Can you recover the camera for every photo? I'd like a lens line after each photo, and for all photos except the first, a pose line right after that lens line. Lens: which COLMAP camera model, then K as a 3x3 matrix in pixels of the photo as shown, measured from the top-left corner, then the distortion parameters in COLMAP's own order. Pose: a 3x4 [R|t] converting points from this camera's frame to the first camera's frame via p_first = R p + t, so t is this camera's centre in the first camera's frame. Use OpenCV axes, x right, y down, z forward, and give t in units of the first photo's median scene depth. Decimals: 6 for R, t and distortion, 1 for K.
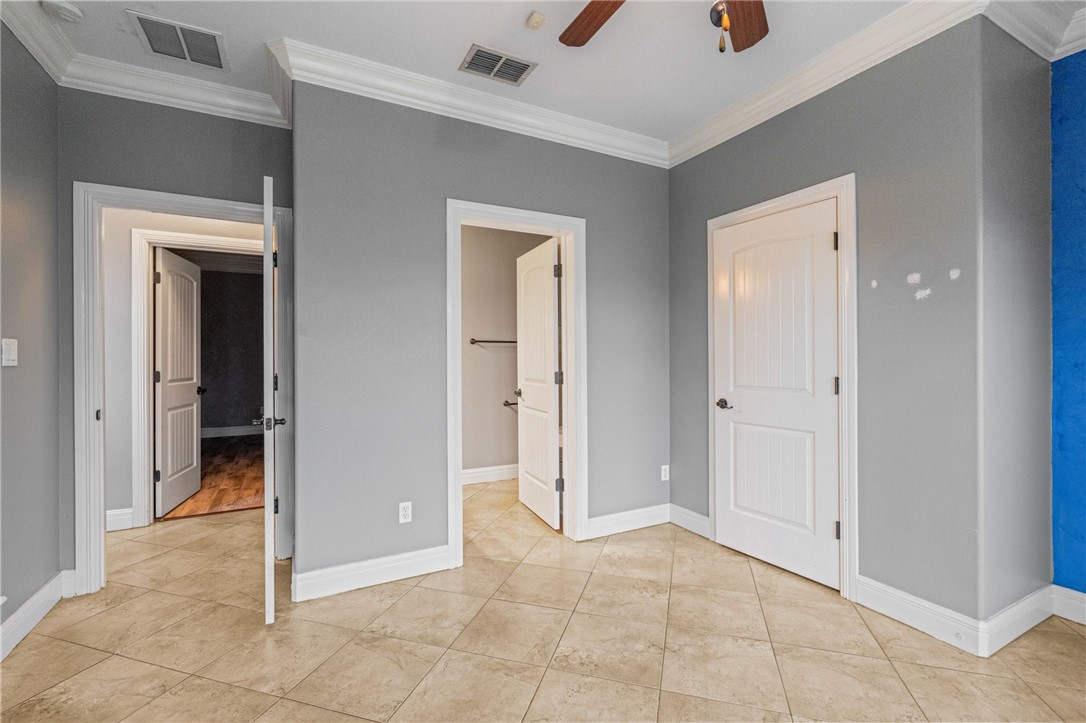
lens RADIAL K [[481.7, 0, 546.8], [0, 481.7, 357.4], [0, 0, 1]] dist [-0.002780, 0.000127]
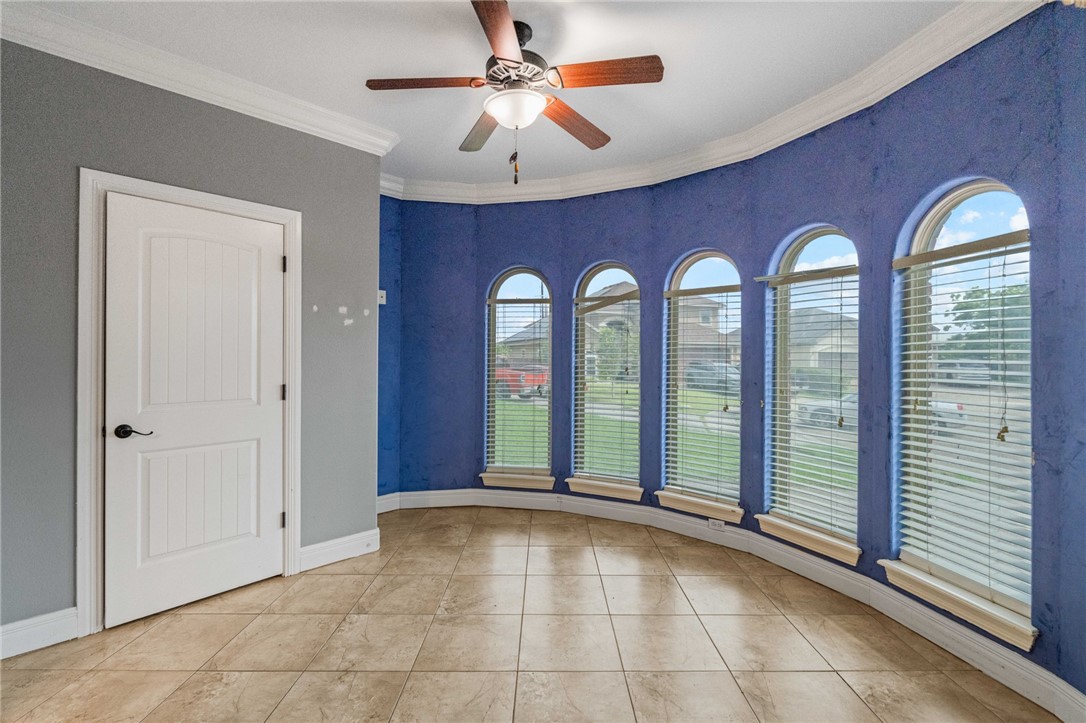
lens RADIAL K [[481.7, 0, 546.5], [0, 481.7, 362.4], [0, 0, 1]] dist [-0.002780, 0.000127]
pose [[-0.306619, 0.002028, 0.951830, -0.671558], [0.000687, 0.999998, -0.001910, -0.008075], [-0.951832, 0.000068, -0.306620, 0.775012]]
